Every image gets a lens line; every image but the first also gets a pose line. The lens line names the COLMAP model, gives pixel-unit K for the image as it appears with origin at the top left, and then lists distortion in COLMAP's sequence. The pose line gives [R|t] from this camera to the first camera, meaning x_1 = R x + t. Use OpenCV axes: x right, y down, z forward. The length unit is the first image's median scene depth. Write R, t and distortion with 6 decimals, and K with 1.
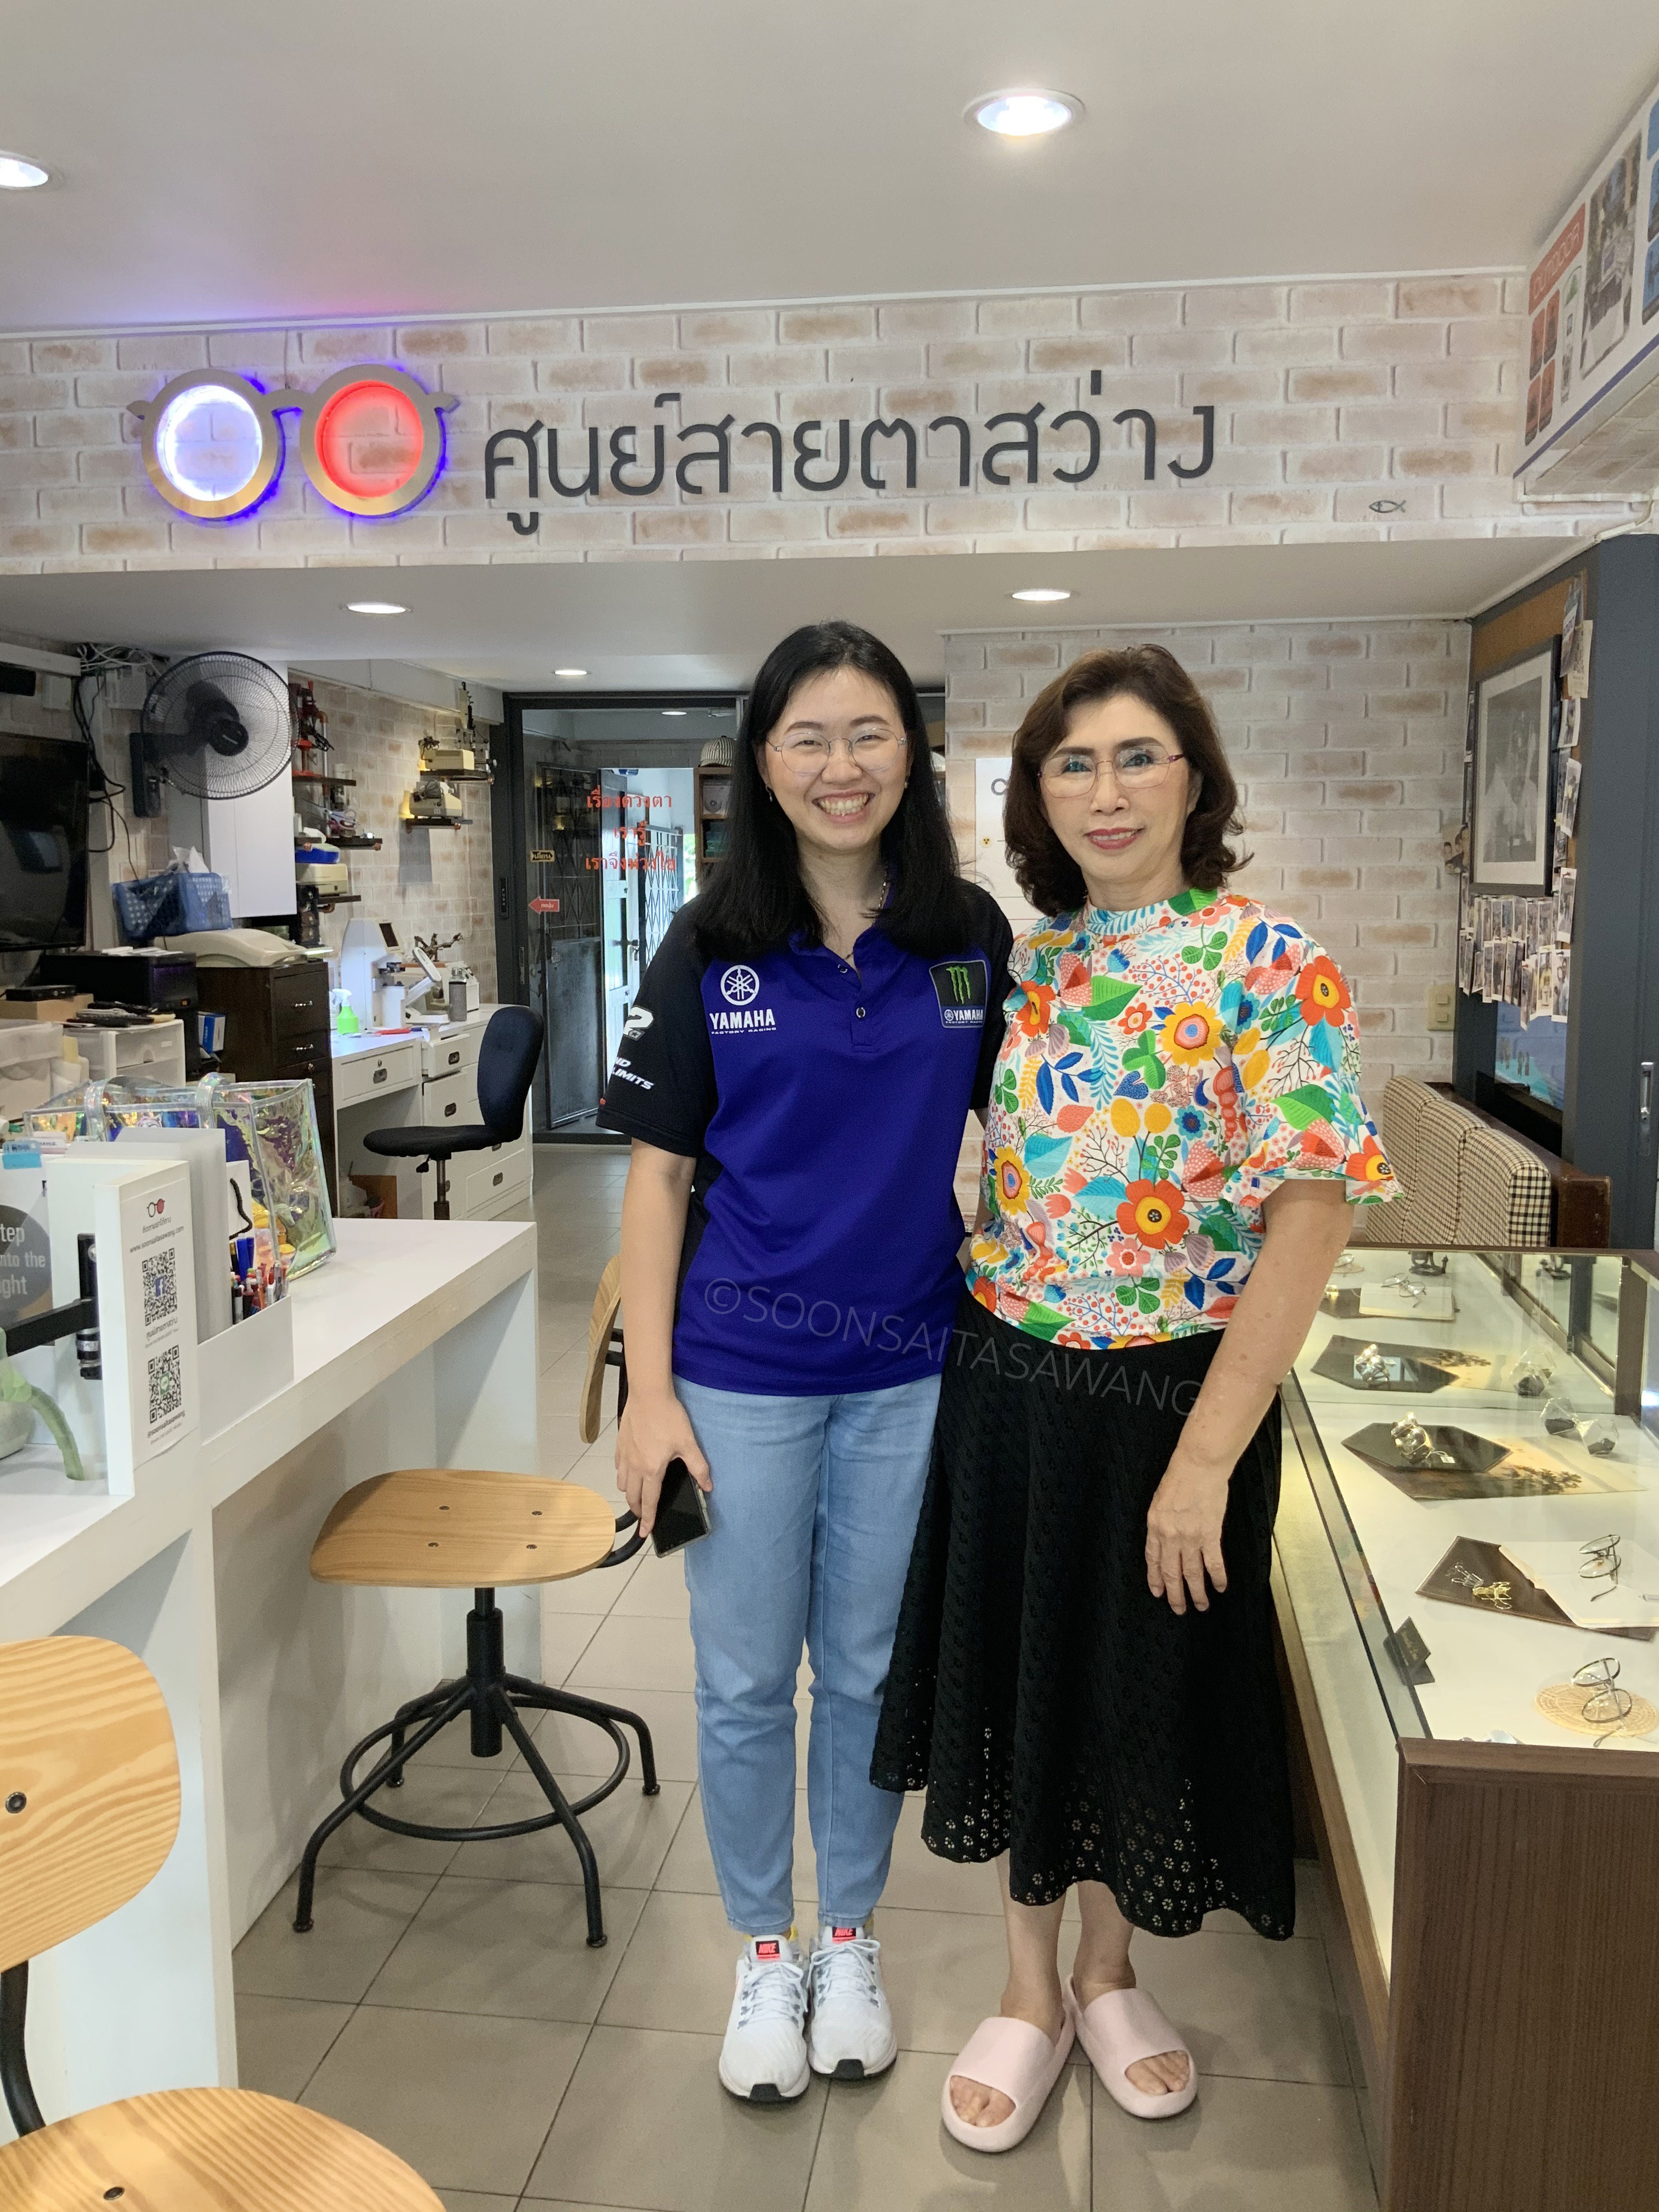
lens RADIAL K [[1839.6, 0, 835.3], [0, 1839.6, 1094.9], [0, 0, 1]] dist [0.116238, -0.249604]
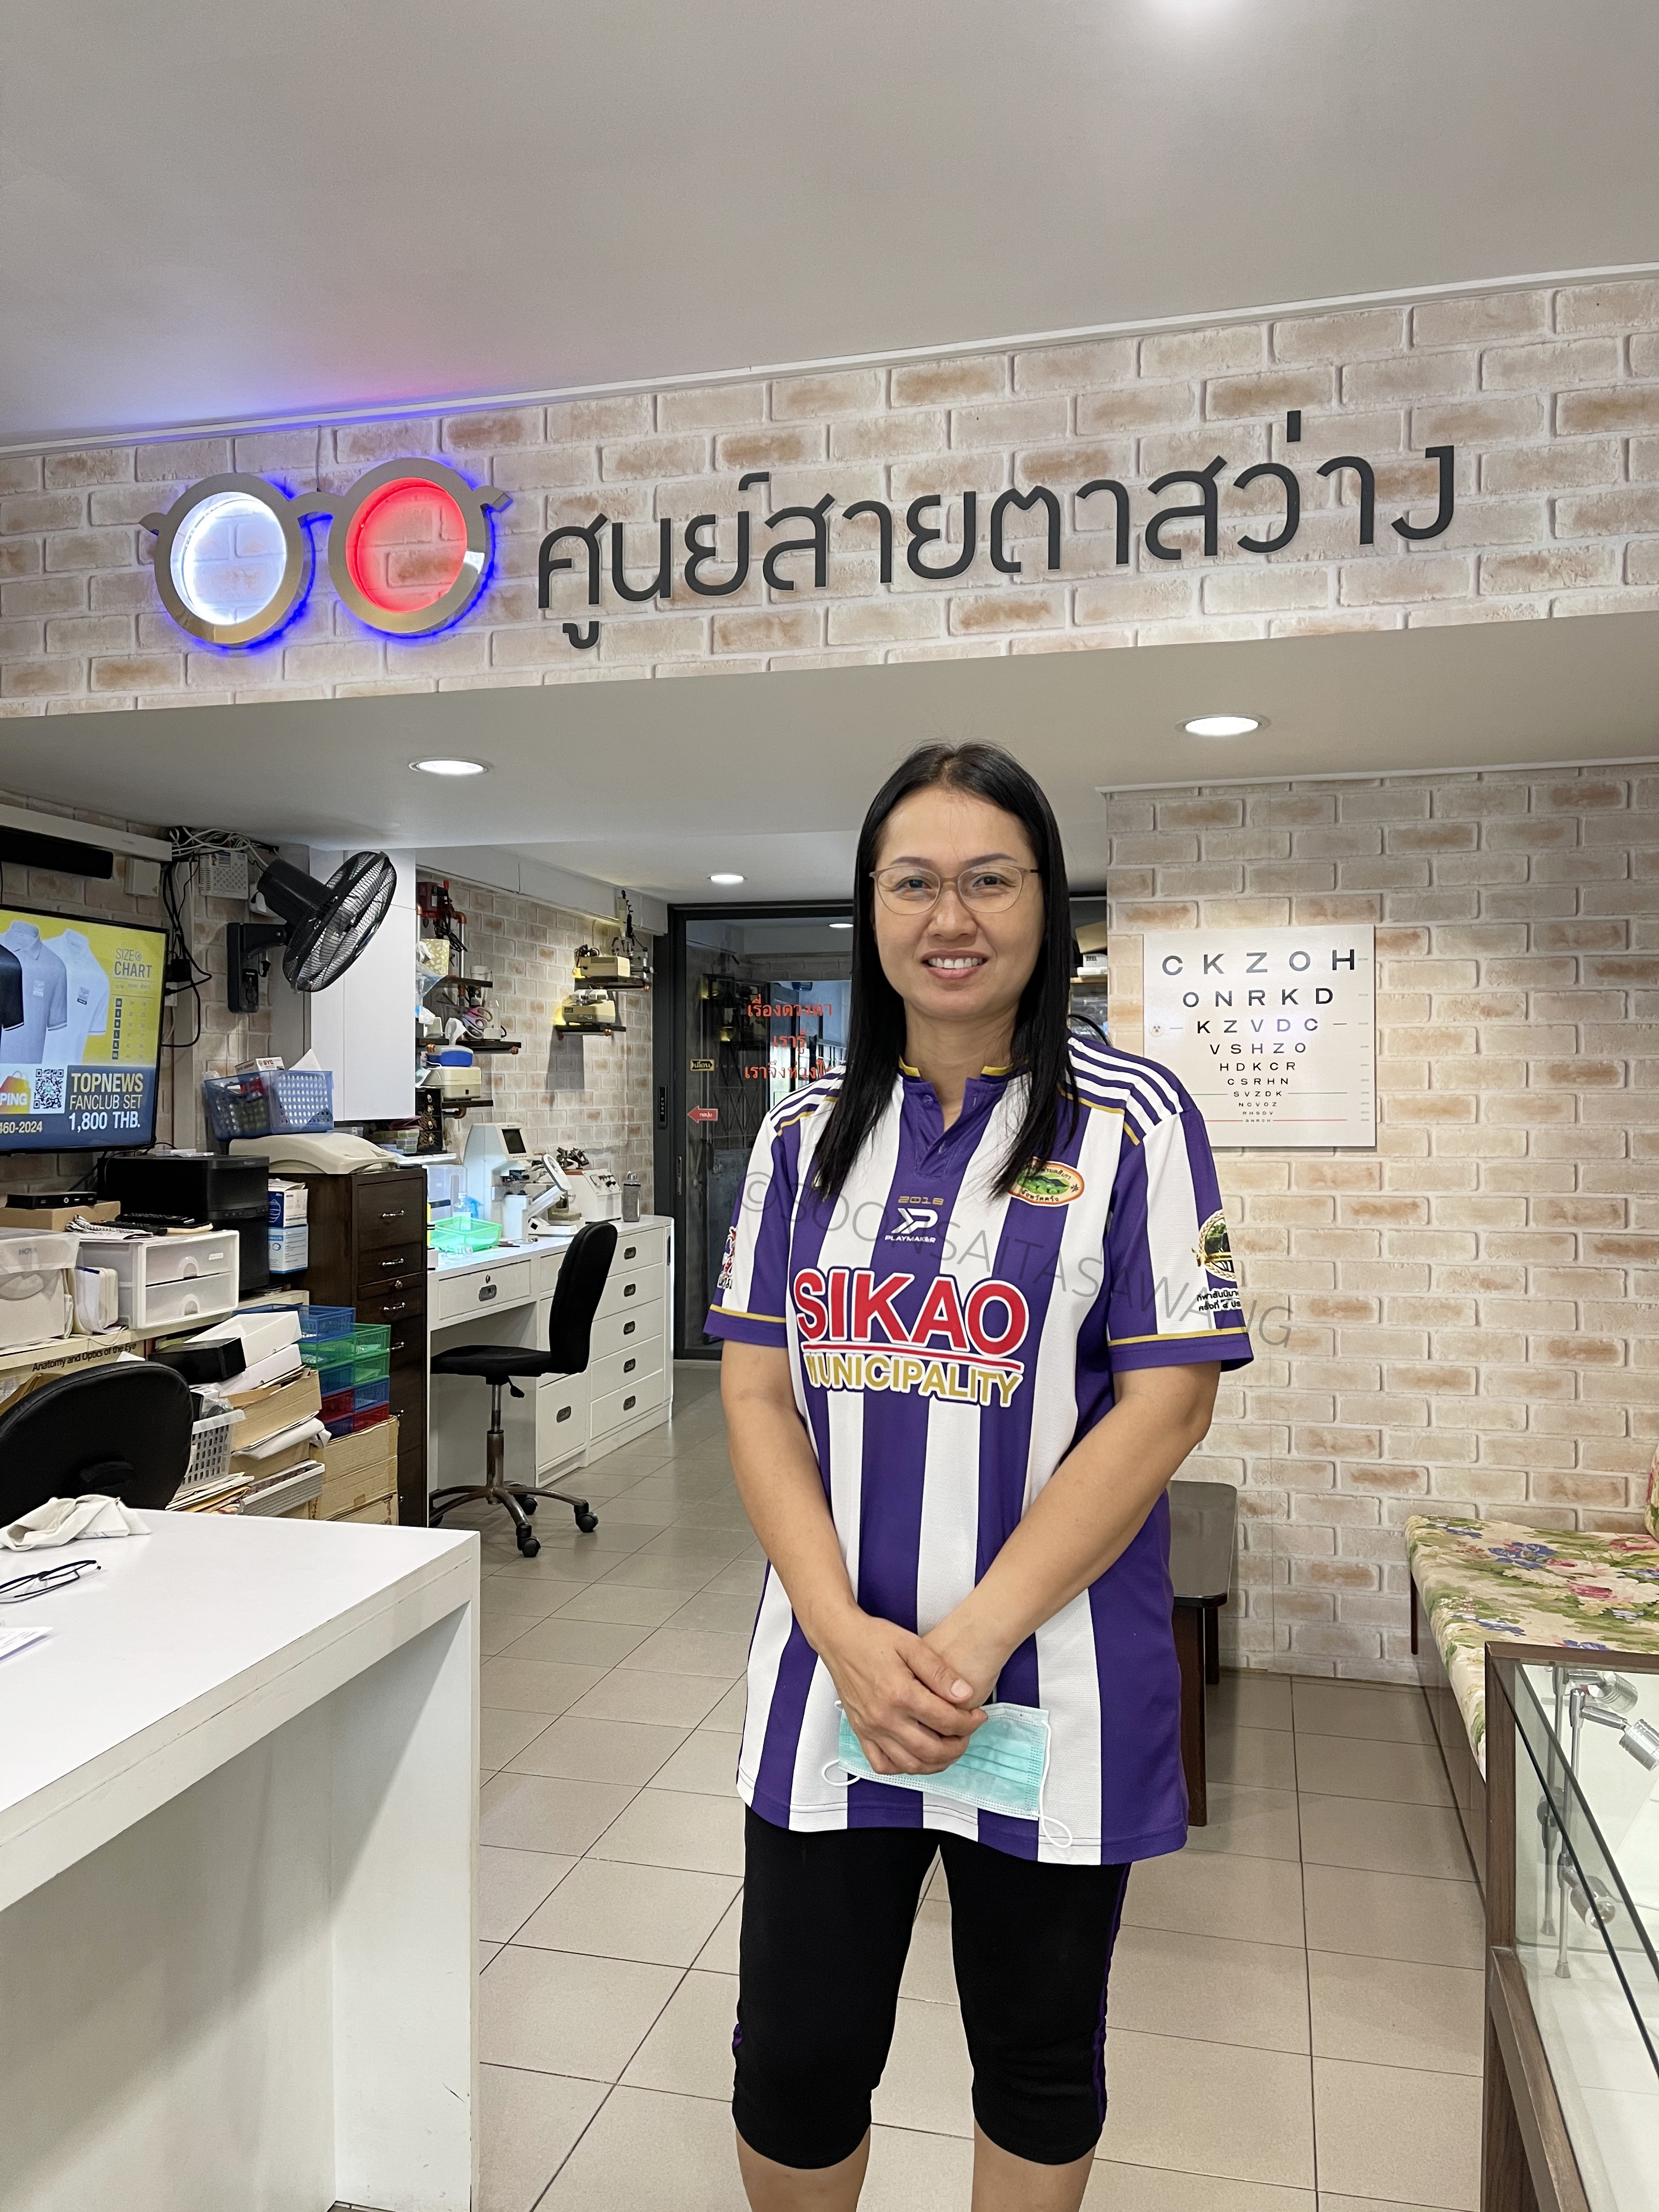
lens RADIAL K [[1679.8, 0, 822.3], [0, 1679.8, 1107.8], [0, 0, 1]] dist [0.041829, -0.025786]
pose [[0.992851, 0.003835, -0.119300, 0.028837], [-0.017348, 0.993507, -0.112438, -0.016670], [0.118094, 0.113704, 0.986471, 0.298334]]
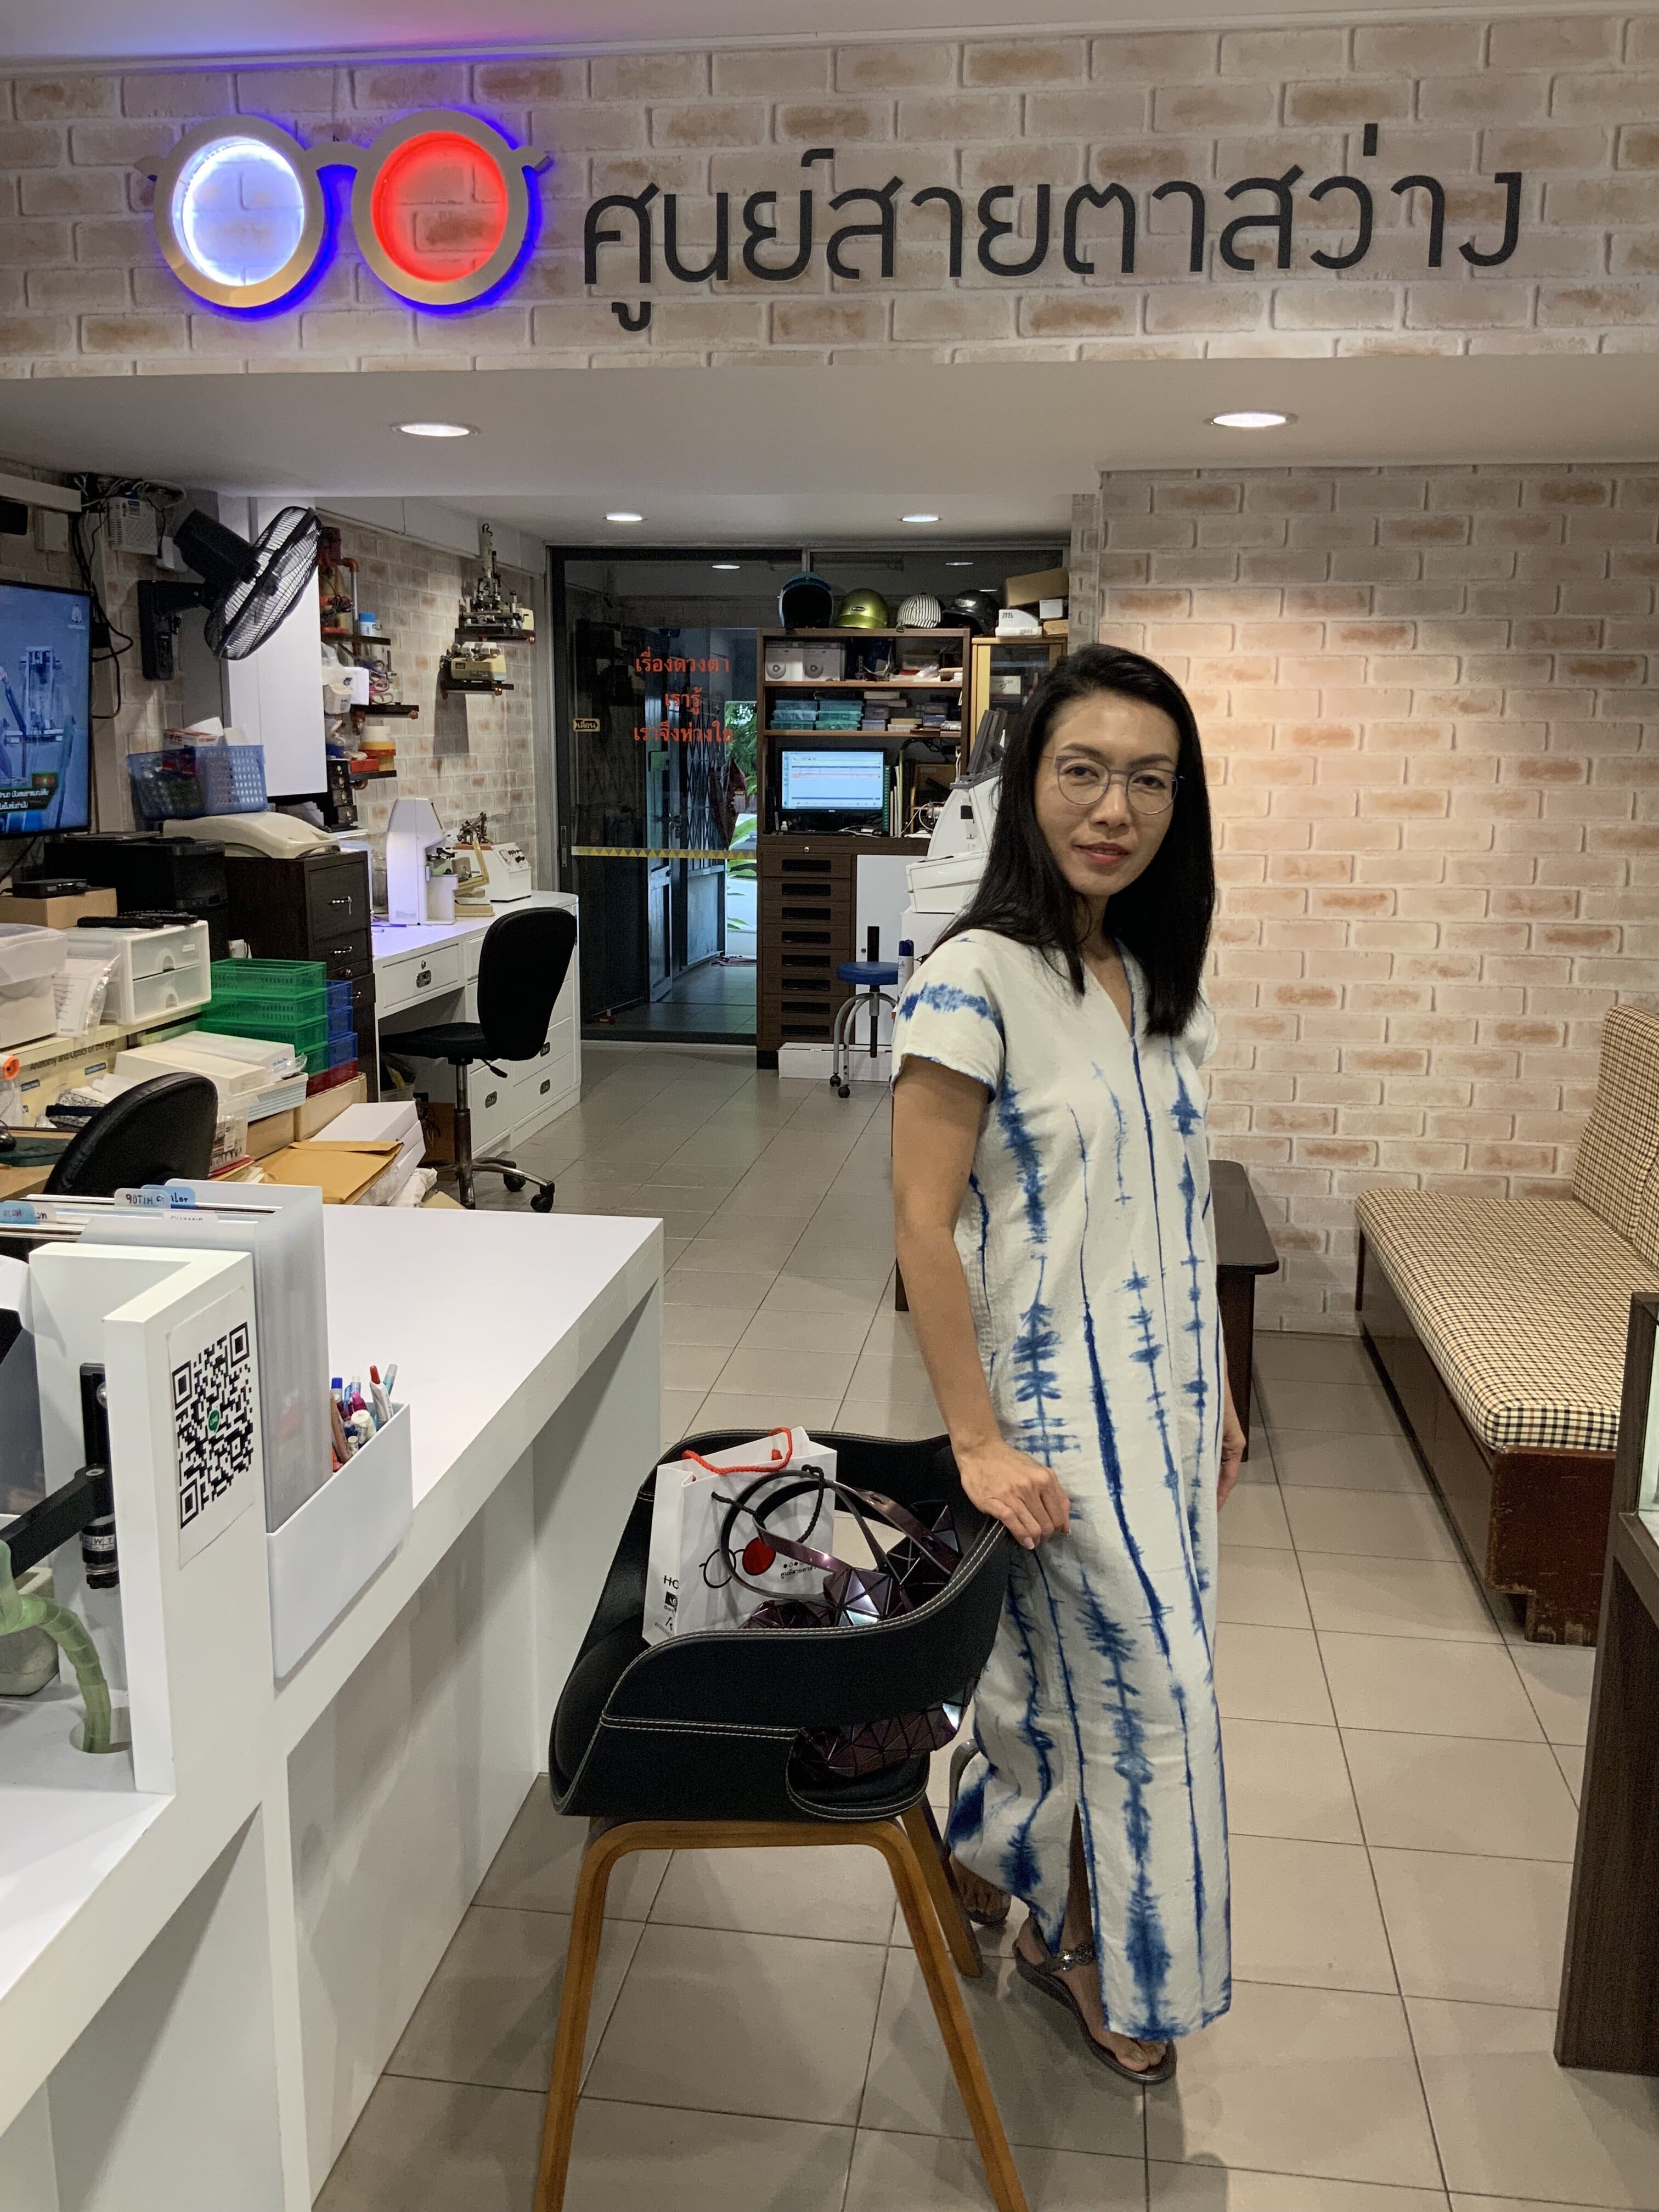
lens RADIAL K [[1839.6, 0, 835.3], [0, 1839.6, 1094.9], [0, 0, 1]] dist [0.116238, -0.249604]
pose [[0.999914, 0.013068, -0.001175, -0.075616], [-0.012951, 0.997365, 0.071375, -0.033005], [0.002104, -0.071353, 0.997449, 0.180610]]
